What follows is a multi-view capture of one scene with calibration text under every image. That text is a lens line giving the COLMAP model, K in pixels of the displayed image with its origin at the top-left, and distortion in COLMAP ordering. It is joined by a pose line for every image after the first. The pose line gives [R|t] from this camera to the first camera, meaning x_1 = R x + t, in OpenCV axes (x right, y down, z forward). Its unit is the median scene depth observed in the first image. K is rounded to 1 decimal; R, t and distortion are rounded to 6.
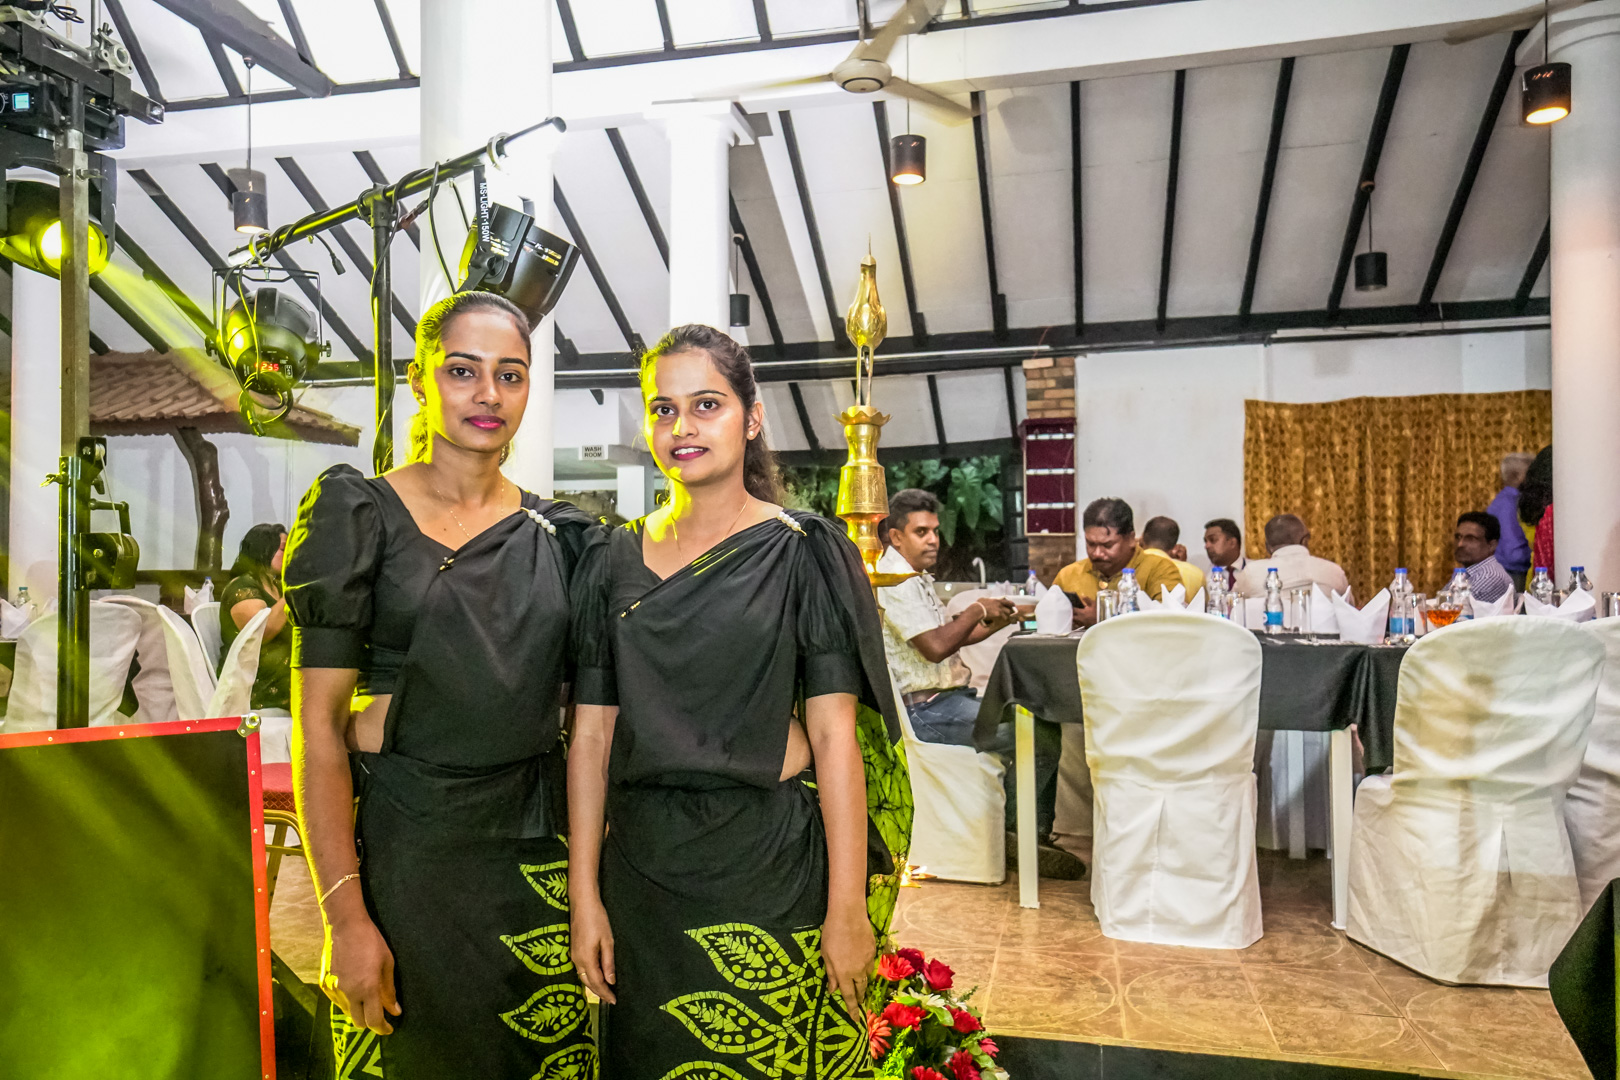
lens RADIAL K [[1198.1, 0, 809.9], [0, 1198.1, 527.0], [0, 0, 1]] dist [0.029741, 0.007441]
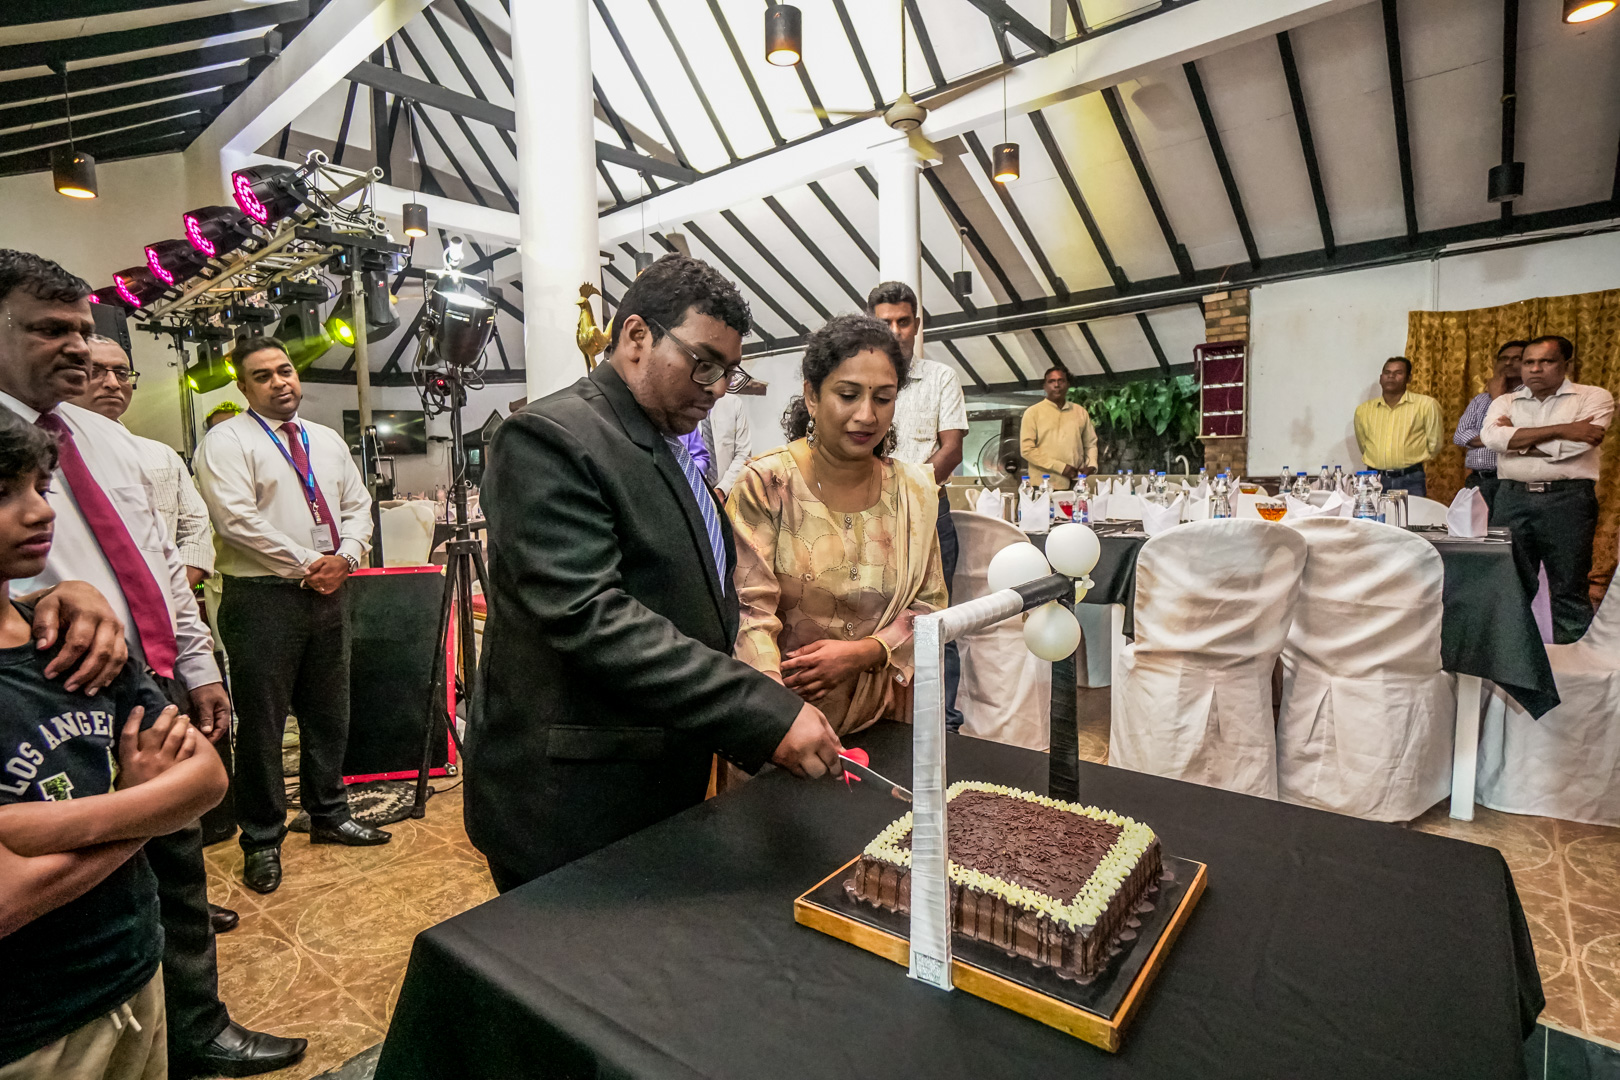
lens RADIAL K [[830.4, 0, 811.0], [0, 830.4, 534.3], [0, 0, 1]] dist [-0.016625, 0.002785]
pose [[0.889524, 0.016088, -0.456605, 0.220173], [0.040329, 0.992714, 0.113544, -0.007933], [0.455104, -0.119414, 0.882395, 0.032347]]
